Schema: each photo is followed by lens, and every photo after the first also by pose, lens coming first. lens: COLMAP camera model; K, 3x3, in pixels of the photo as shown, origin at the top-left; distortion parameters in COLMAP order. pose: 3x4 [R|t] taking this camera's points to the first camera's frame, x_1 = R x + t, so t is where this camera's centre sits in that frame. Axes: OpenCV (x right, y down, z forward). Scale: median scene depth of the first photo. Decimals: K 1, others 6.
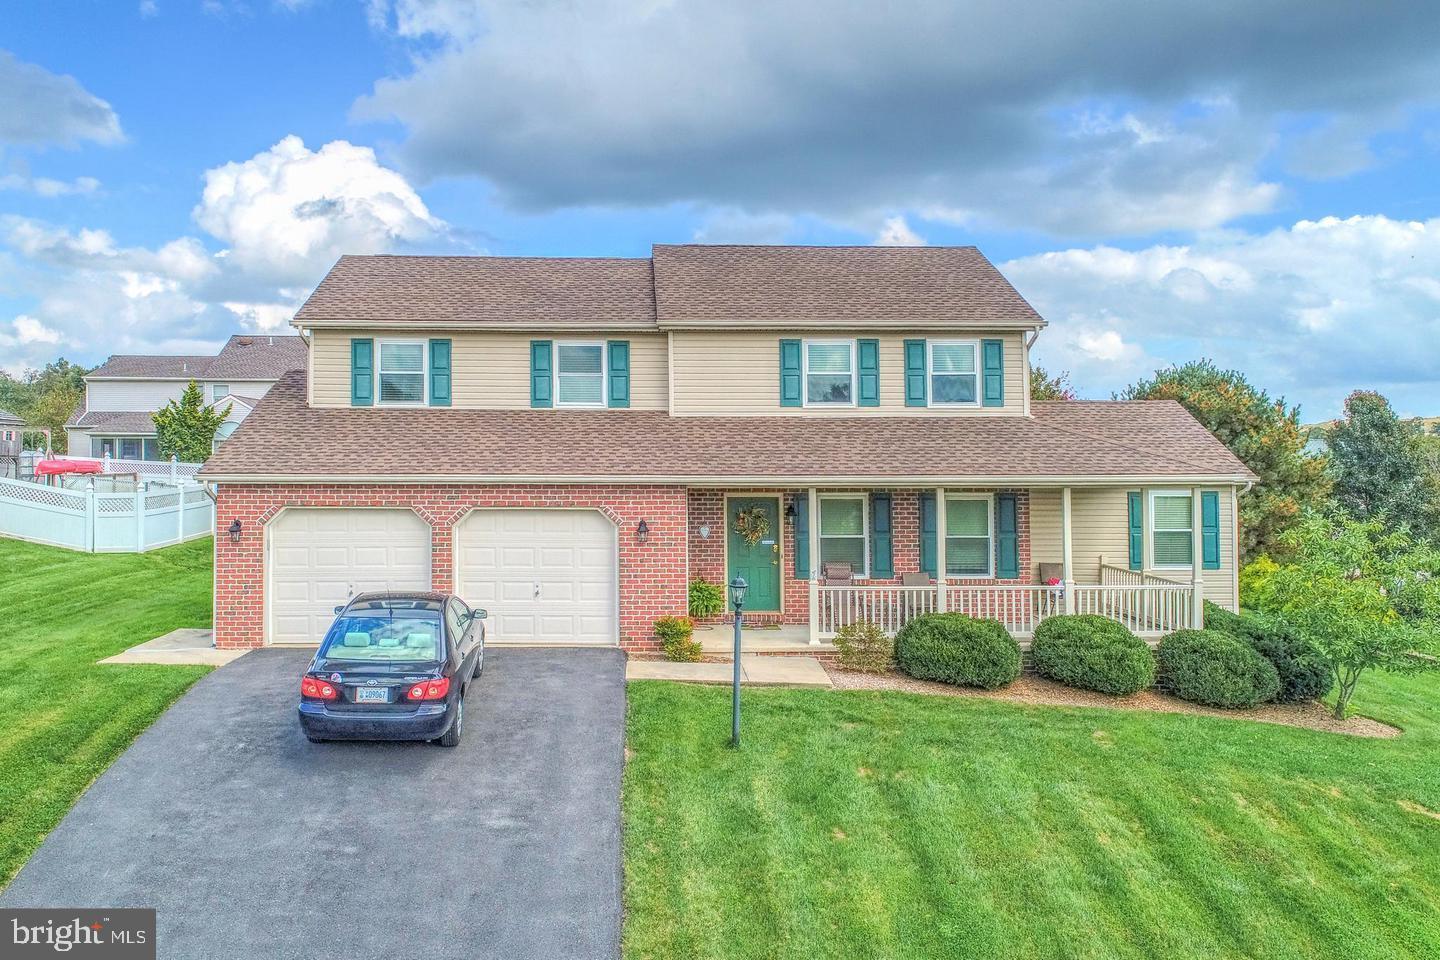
lens RADIAL K [[1057.3, 0, 625.6], [0, 1057.3, 494.6], [0, 0, 1]] dist [0.000006, -0.001441]
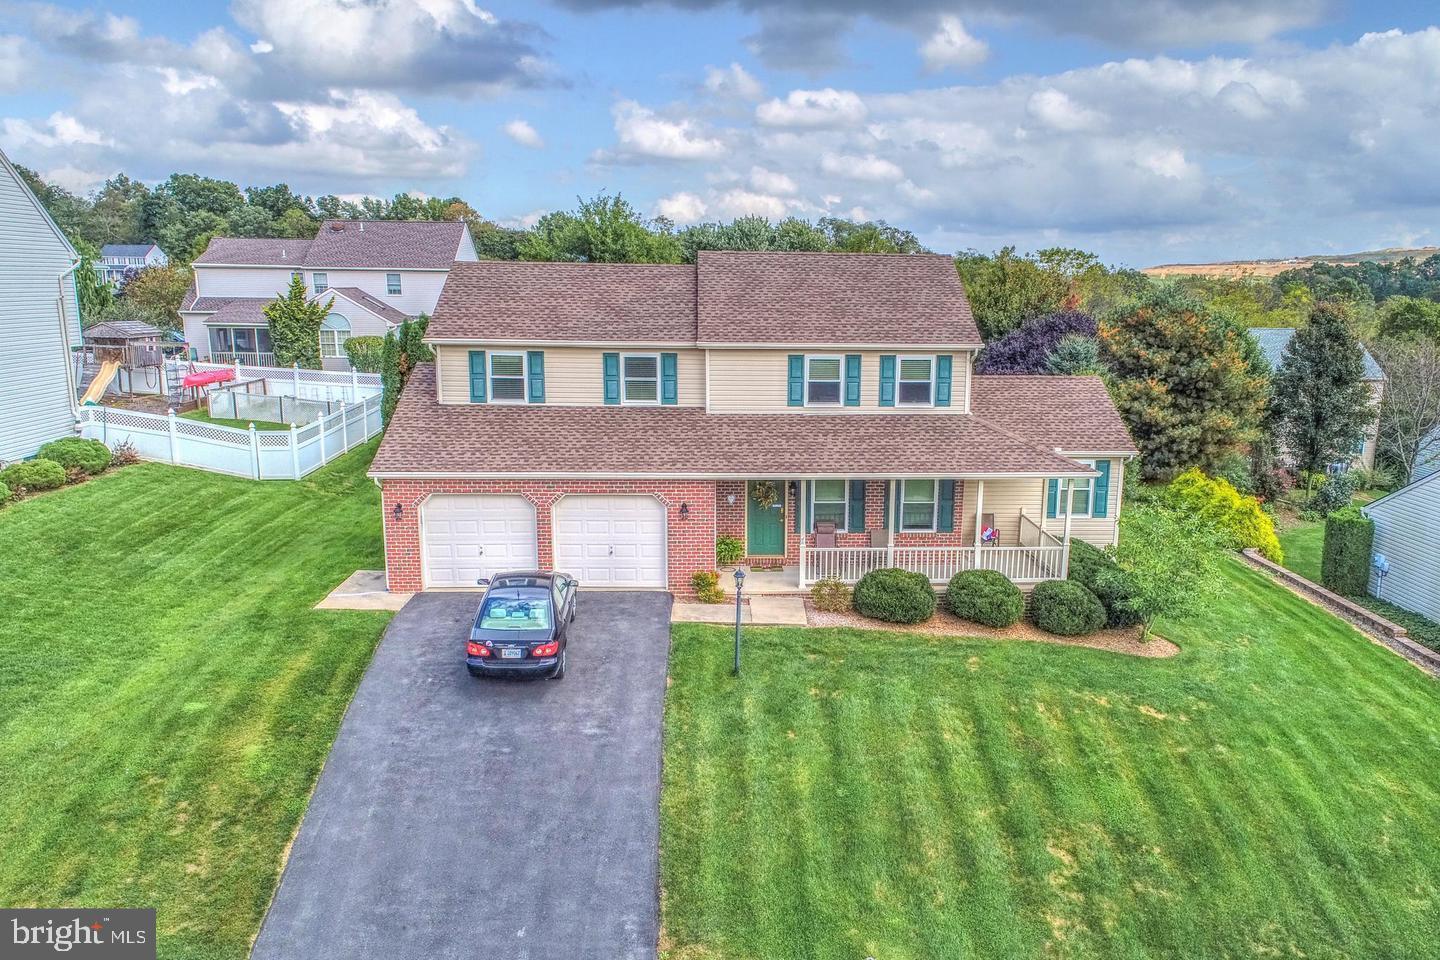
lens RADIAL K [[1061.1, 0, 720.0], [0, 1061.1, 480.0], [0, 0, 1]] dist [0.003306, 0.002174]
pose [[0.999841, -0.002648, 0.017635, 0.039231], [-0.000352, 0.985788, 0.167992, -0.246975], [-0.017829, -0.167972, 0.985631, -0.409706]]
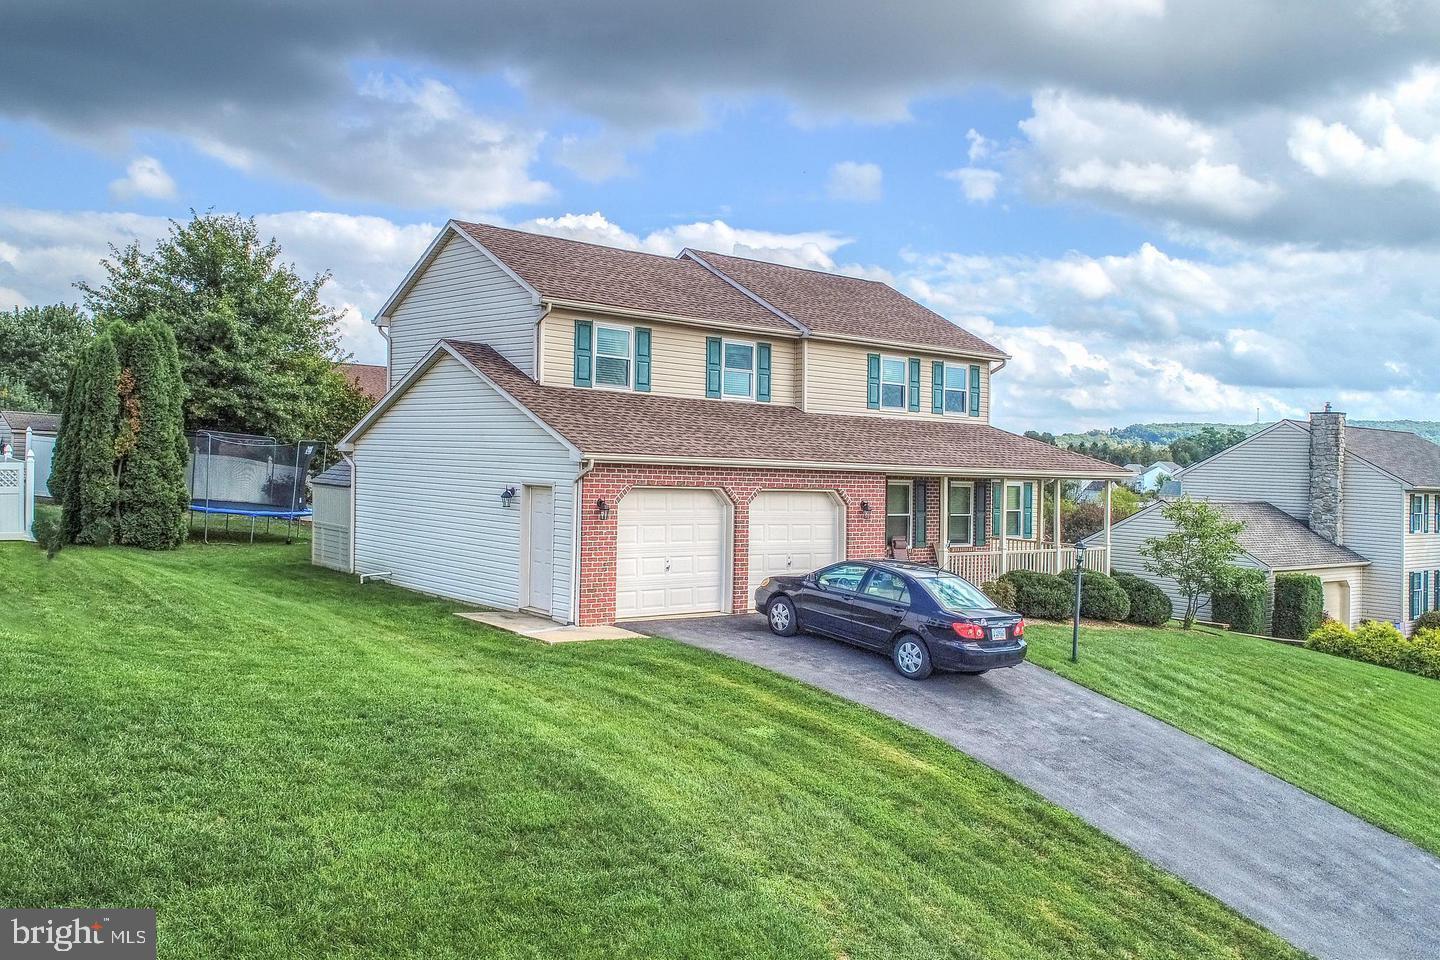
lens RADIAL K [[1287.8, 0, 534.5], [0, 1287.8, 478.2], [0, 0, 1]] dist [0.003914, 0.002391]
pose [[0.810027, 0.017419, 0.586134, -1.177053], [-0.027344, 0.999593, 0.008083, -0.004140], [-0.585755, -0.022574, 0.810174, 0.013980]]
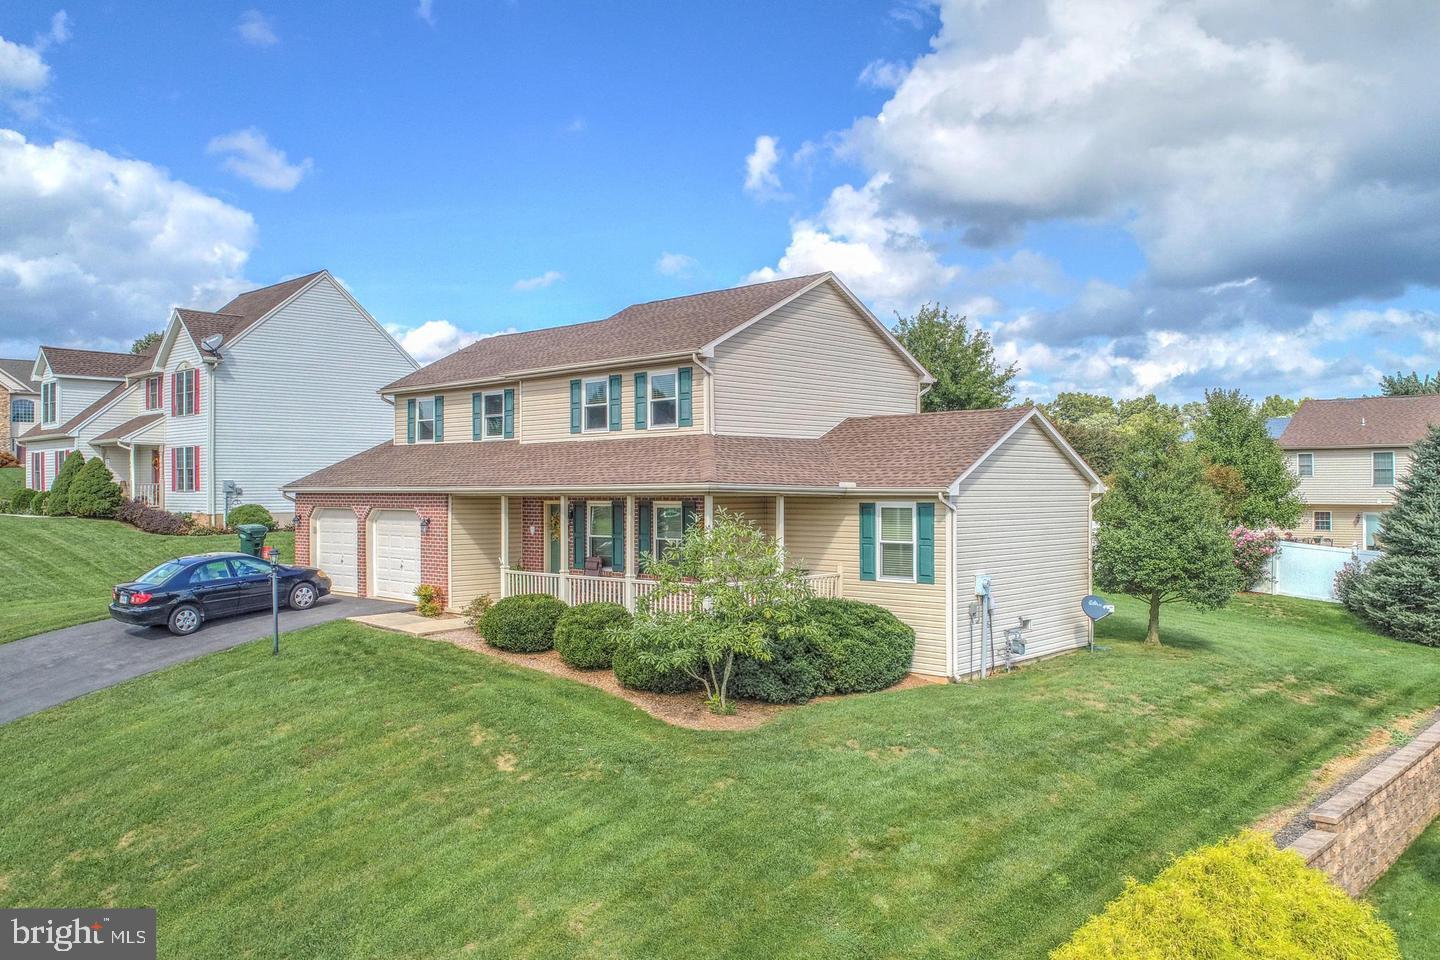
lens RADIAL K [[1057.3, 0, 625.6], [0, 1057.3, 494.6], [0, 0, 1]] dist [0.000006, -0.001441]
pose [[0.676037, 0.001640, -0.736866, 1.292524], [-0.000918, 0.999999, 0.001383, -0.012024], [0.736867, -0.000259, 0.676038, 0.198428]]
